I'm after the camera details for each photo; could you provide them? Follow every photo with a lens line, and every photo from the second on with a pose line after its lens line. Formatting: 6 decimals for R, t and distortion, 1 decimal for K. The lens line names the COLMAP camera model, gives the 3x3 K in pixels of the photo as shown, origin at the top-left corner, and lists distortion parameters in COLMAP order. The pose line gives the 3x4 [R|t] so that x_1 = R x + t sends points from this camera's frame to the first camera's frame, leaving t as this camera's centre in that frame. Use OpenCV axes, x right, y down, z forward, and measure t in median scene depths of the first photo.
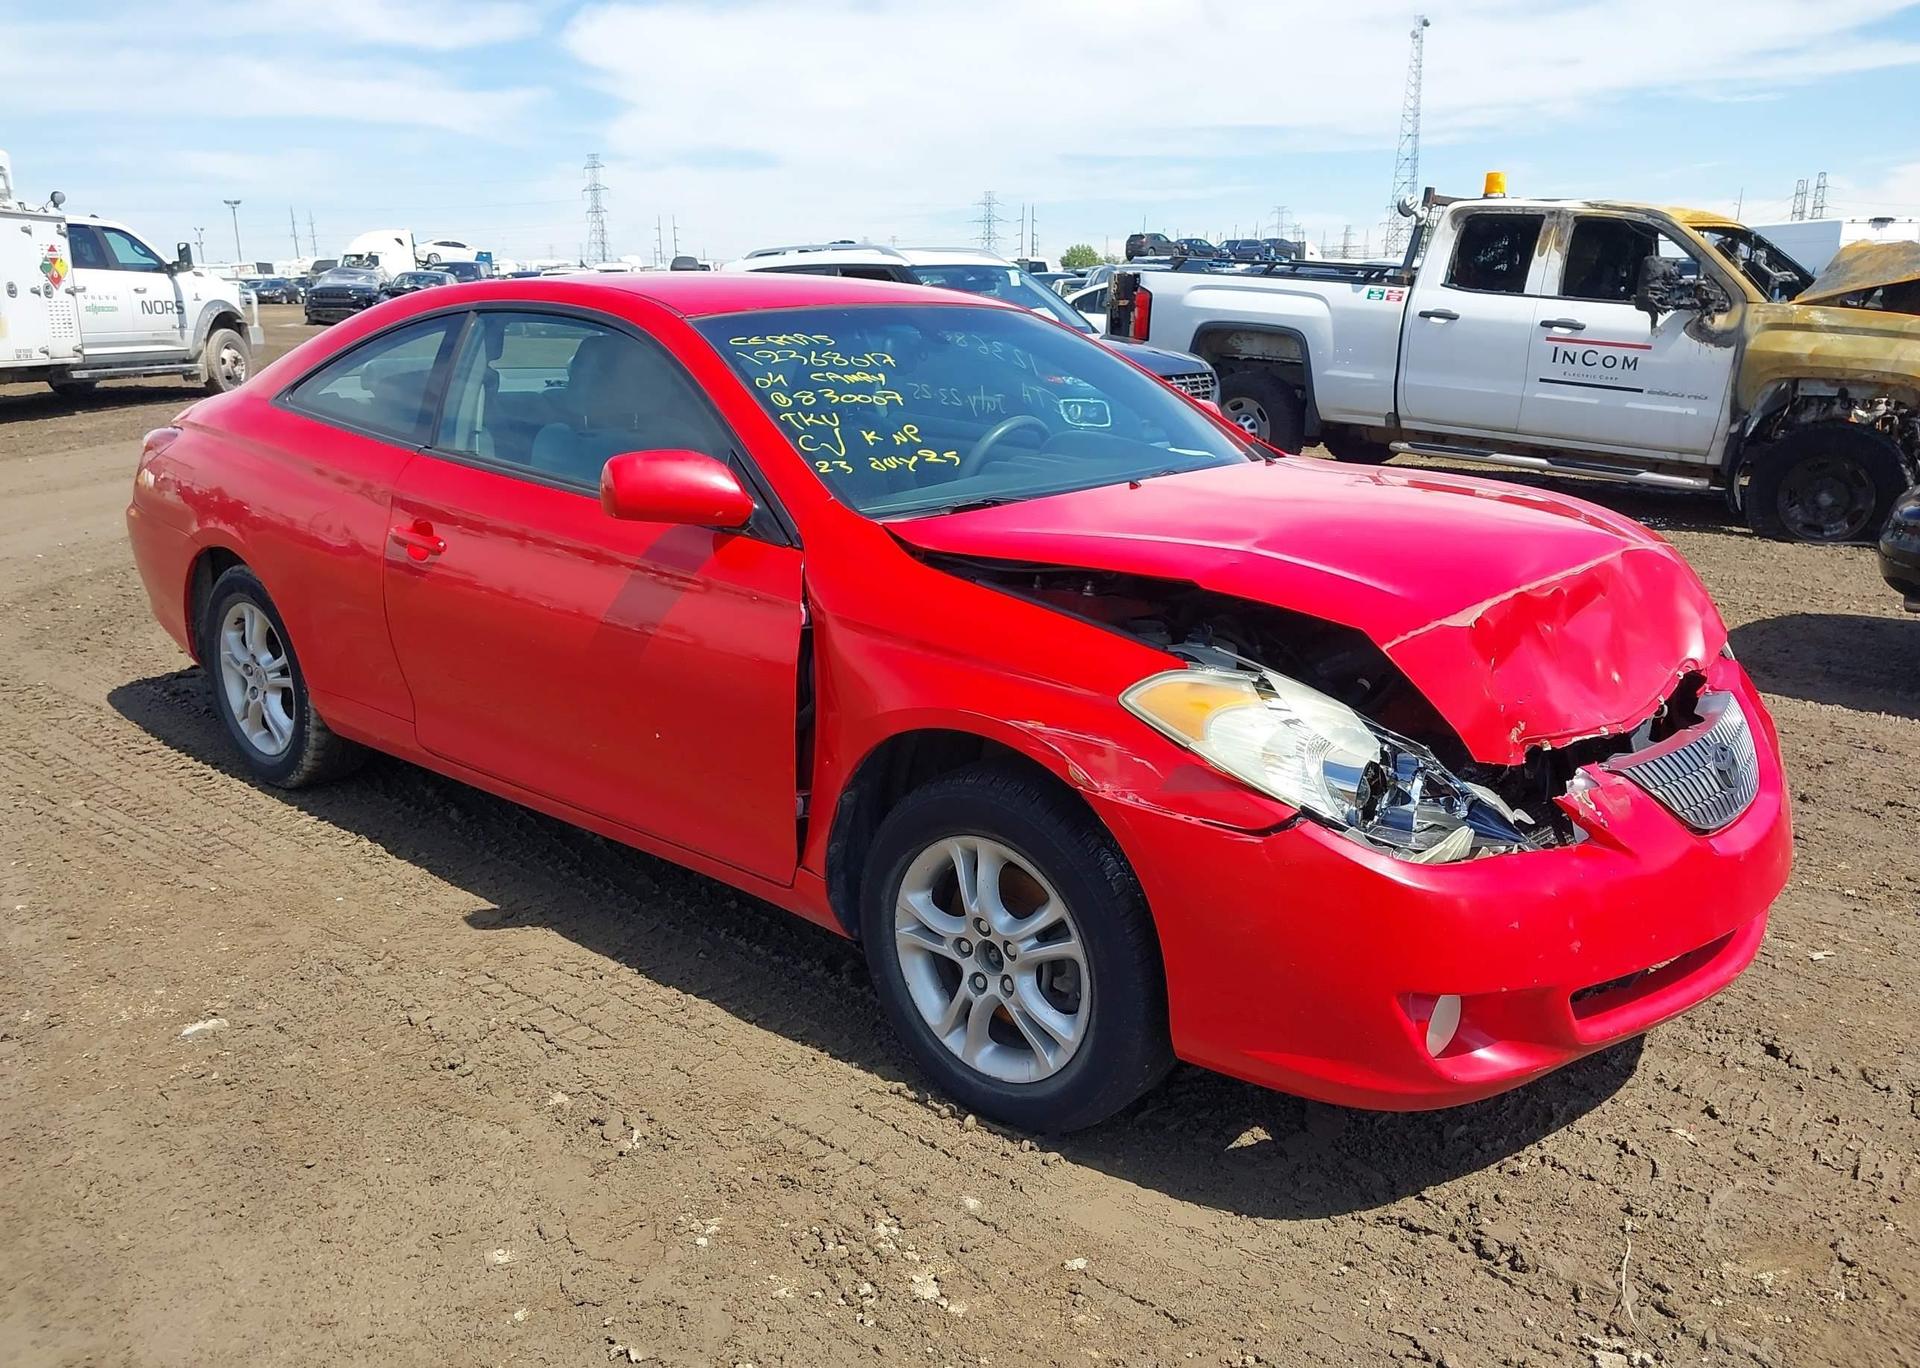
lens RADIAL K [[1520.0, 0, 964.6], [0, 1520.0, 694.0], [0, 0, 1]] dist [0.040736, -0.057323]
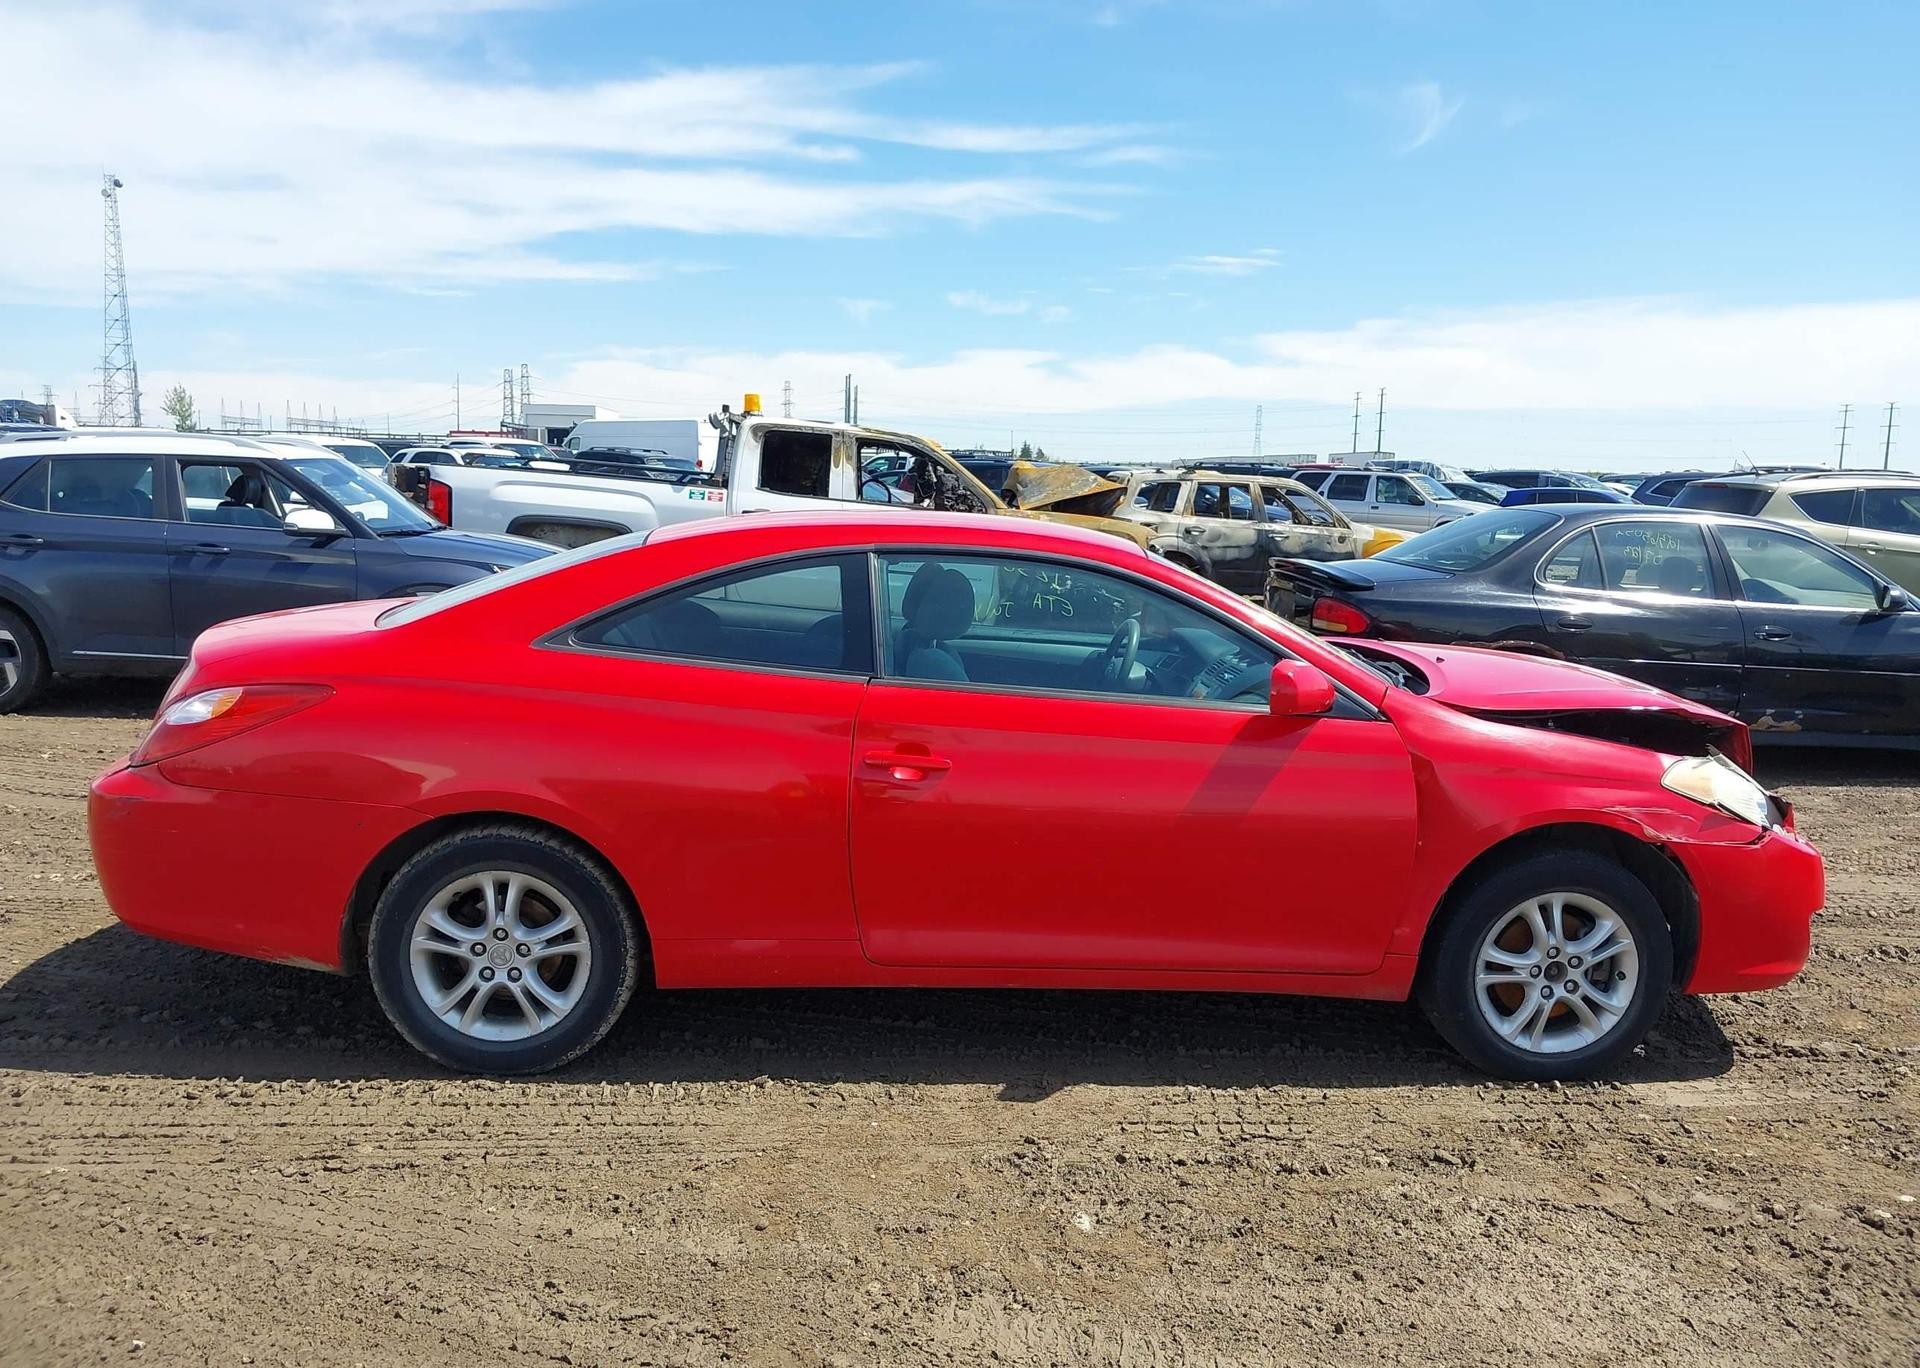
lens RADIAL K [[1520.0, 0, 973.2], [0, 1520.0, 698.7], [0, 0, 1]] dist [0.040736, -0.057323]
pose [[0.708598, -0.087415, 0.700177, -0.451710], [0.159808, 0.986394, -0.038581, -0.040874], [-0.687278, 0.139233, 0.712926, 0.084561]]
